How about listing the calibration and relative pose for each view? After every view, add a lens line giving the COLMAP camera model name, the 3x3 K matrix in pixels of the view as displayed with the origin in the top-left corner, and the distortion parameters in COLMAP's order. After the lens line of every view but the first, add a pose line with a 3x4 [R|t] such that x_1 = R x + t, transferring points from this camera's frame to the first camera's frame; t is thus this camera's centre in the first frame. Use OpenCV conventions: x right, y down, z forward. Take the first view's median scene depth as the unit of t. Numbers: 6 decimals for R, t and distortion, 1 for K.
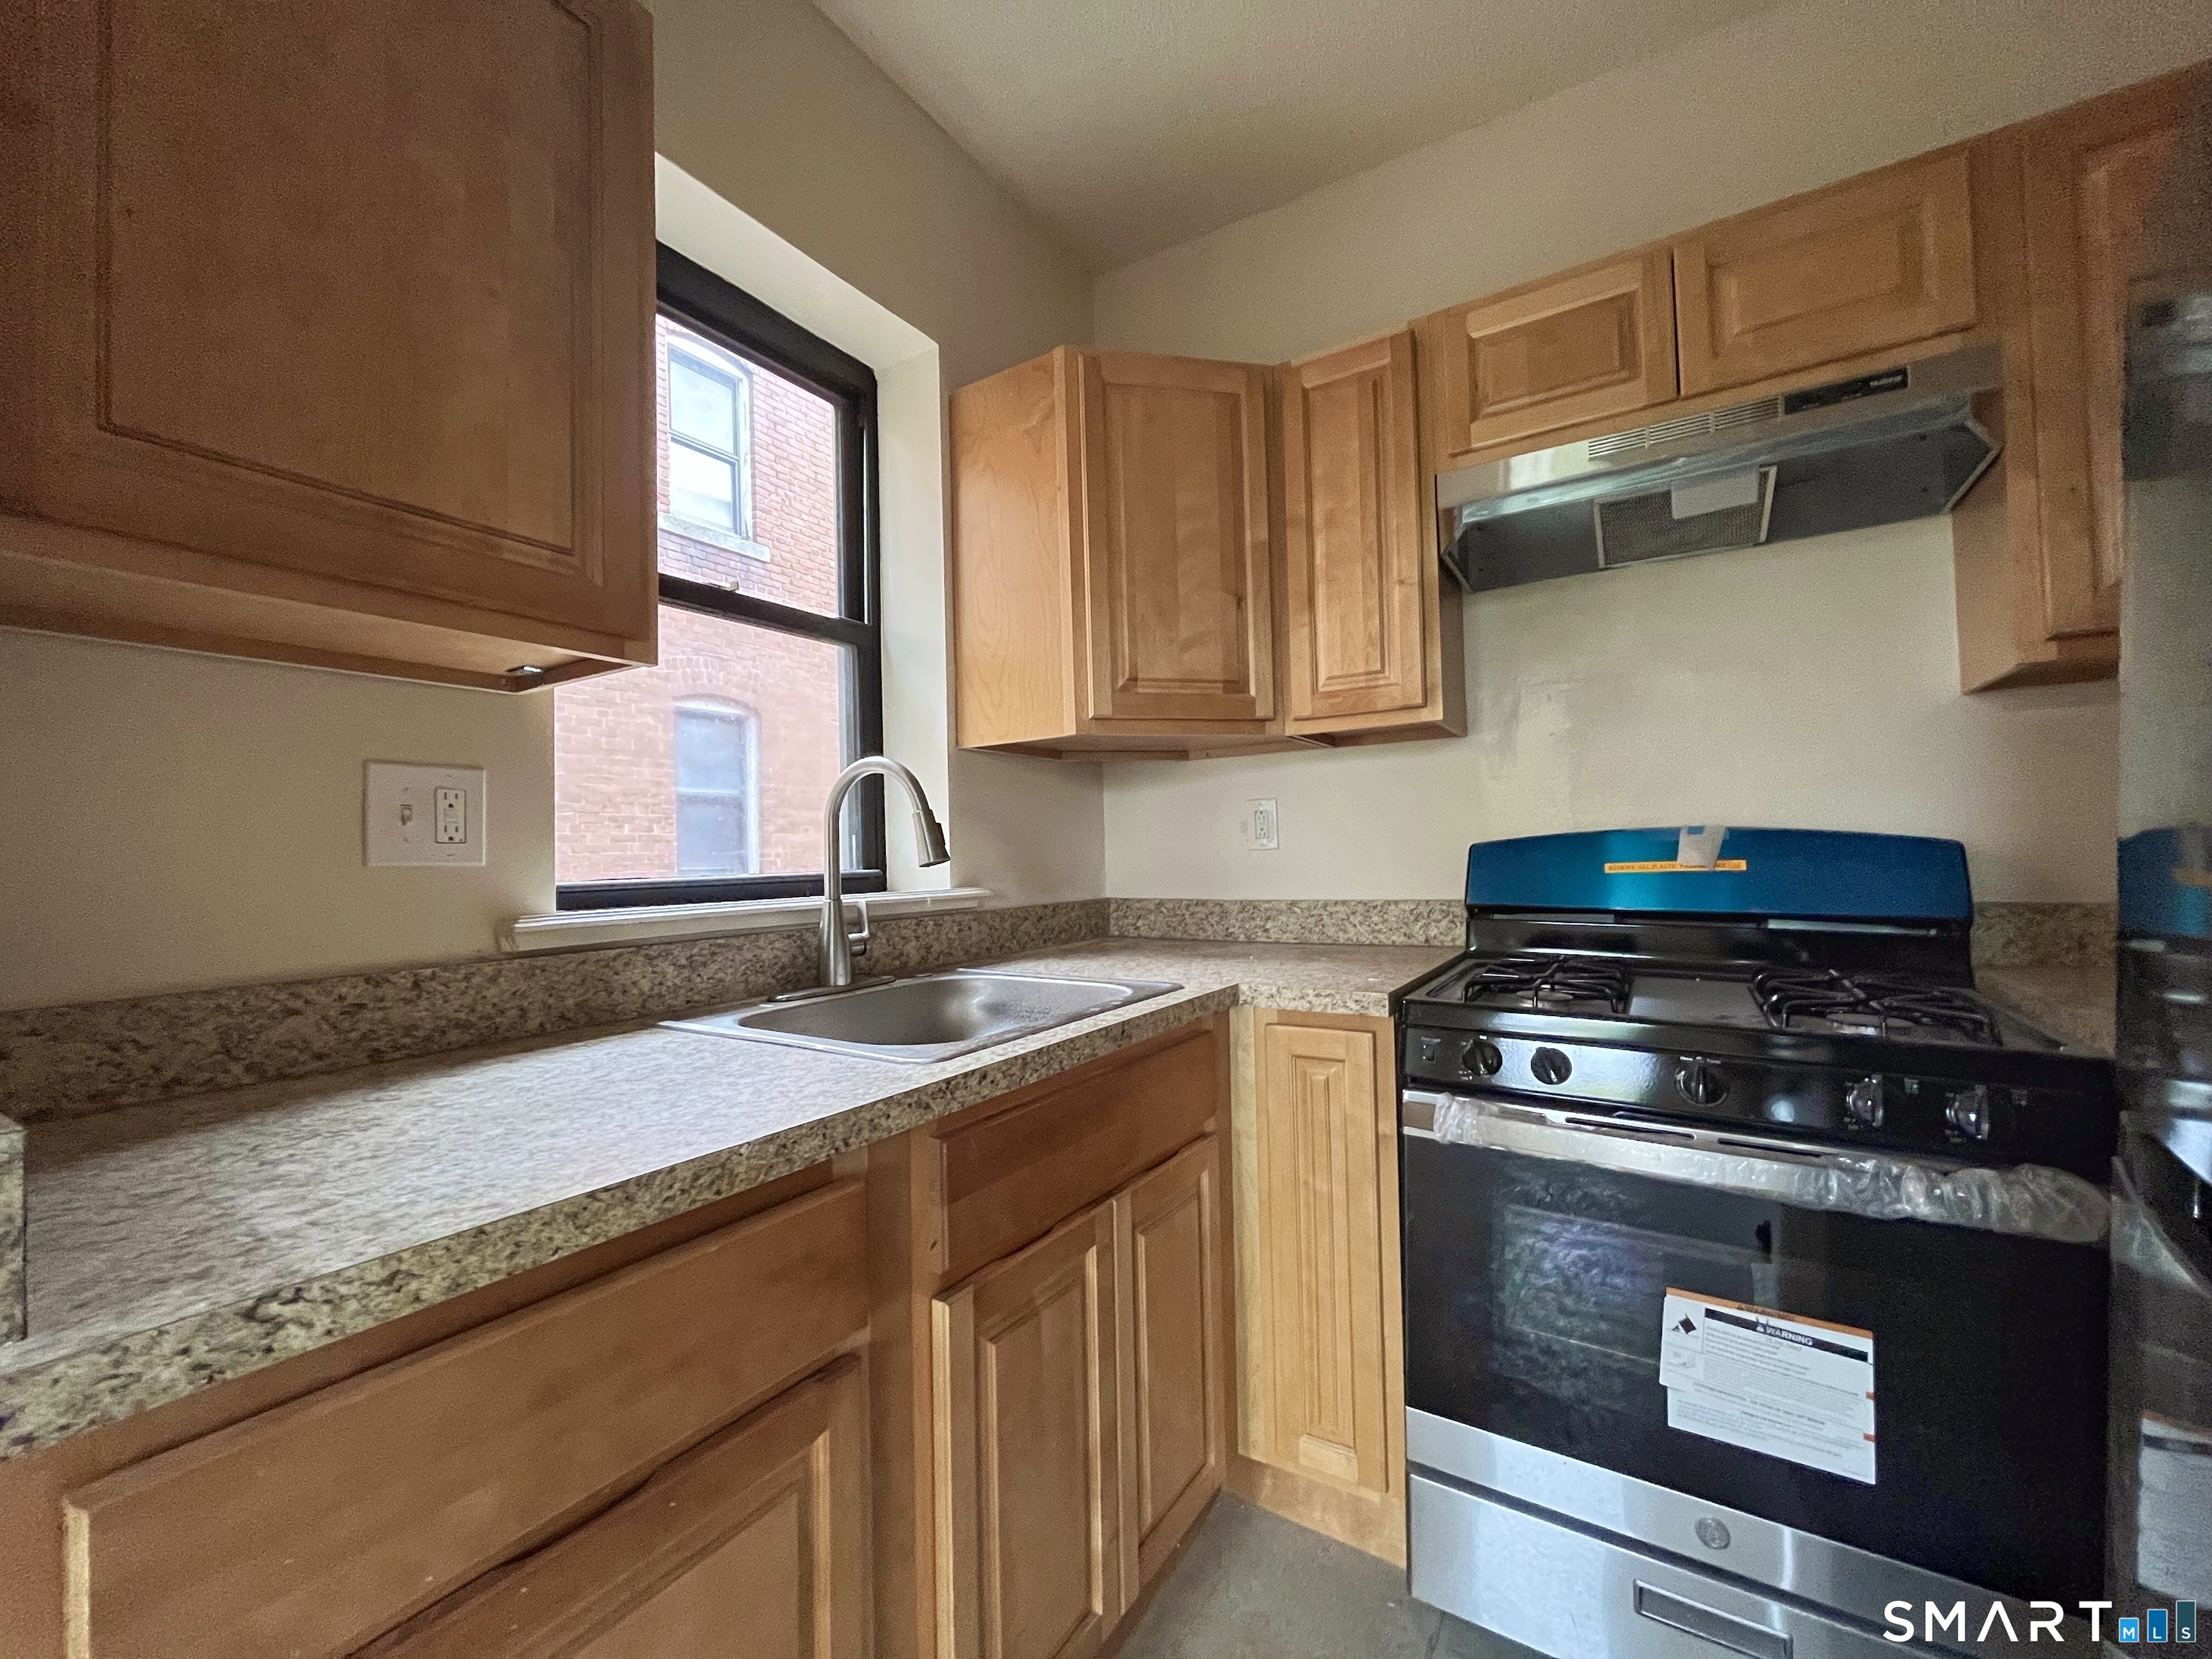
lens RADIAL K [[902.1, 0, 1095.7], [0, 902.1, 831.6], [0, 0, 1]] dist [-0.000708, -0.000566]
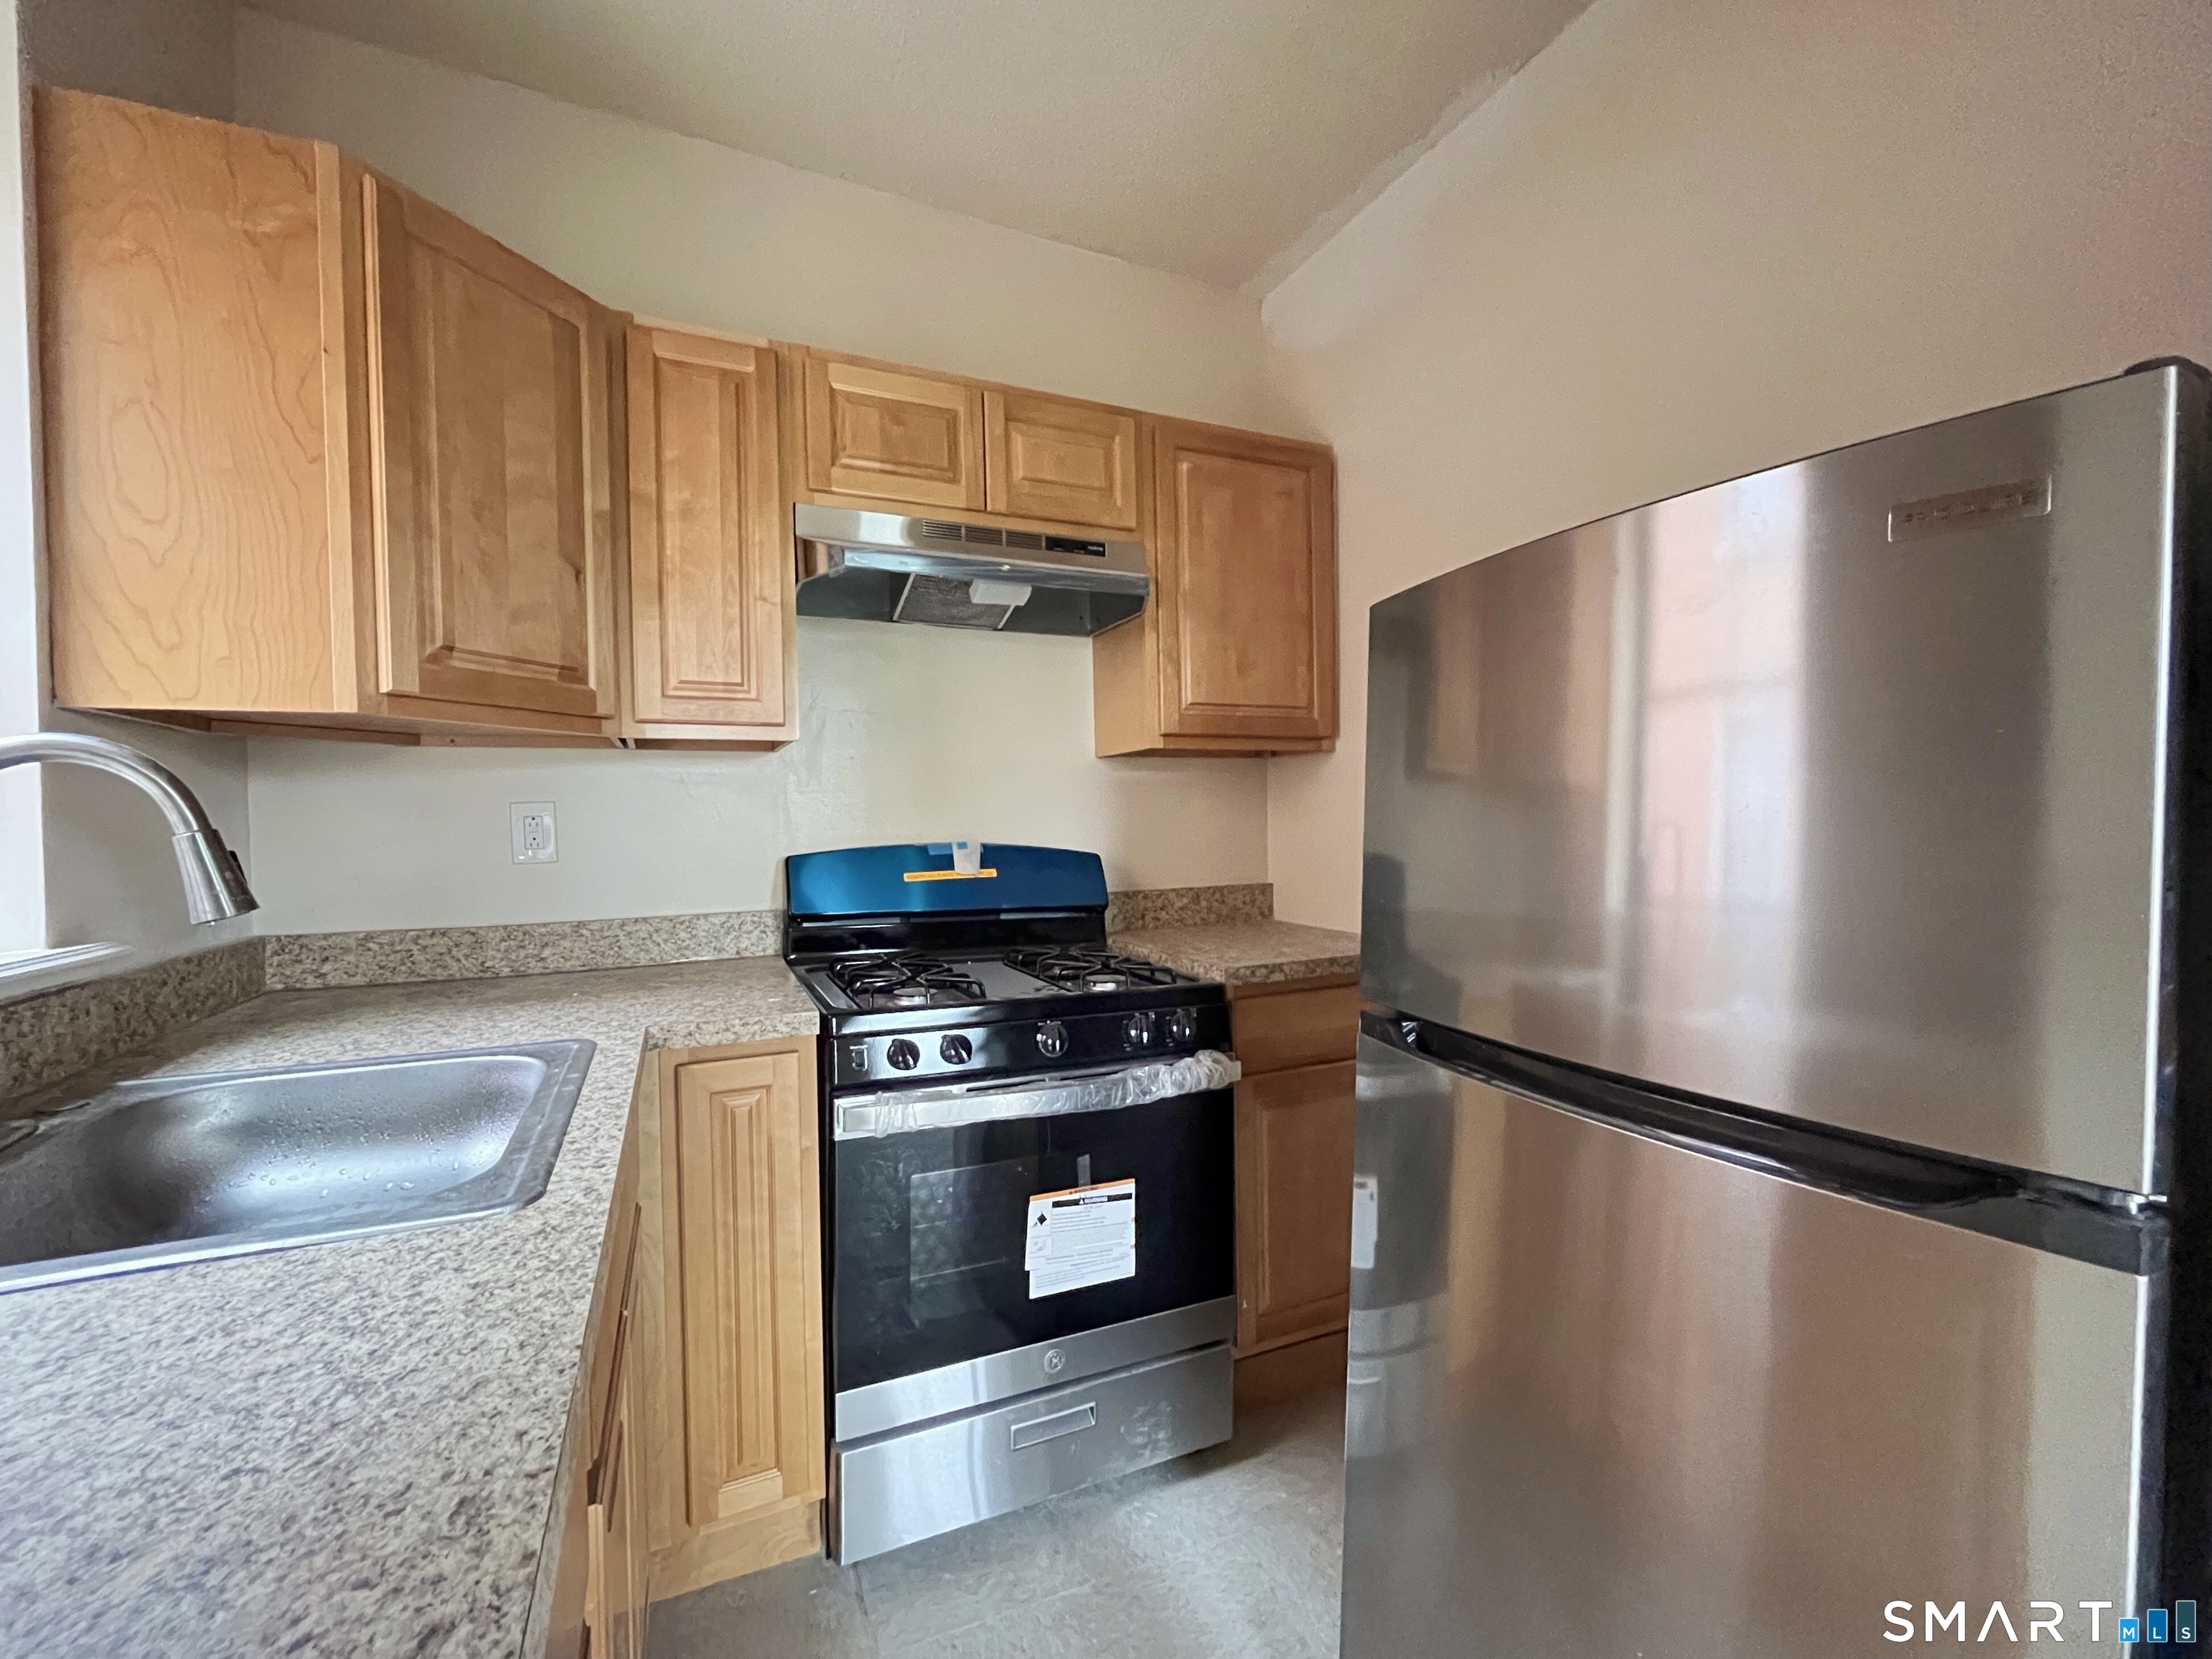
lens RADIAL K [[927.3, 0, 1106.0], [0, 927.3, 829.5], [0, 0, 1]] dist [-0.001631, -0.000348]
pose [[0.536571, 0.007300, 0.843824, -0.329688], [-0.021332, 0.999760, 0.004915, -0.034217], [-0.843586, -0.020637, 0.536598, 0.123301]]
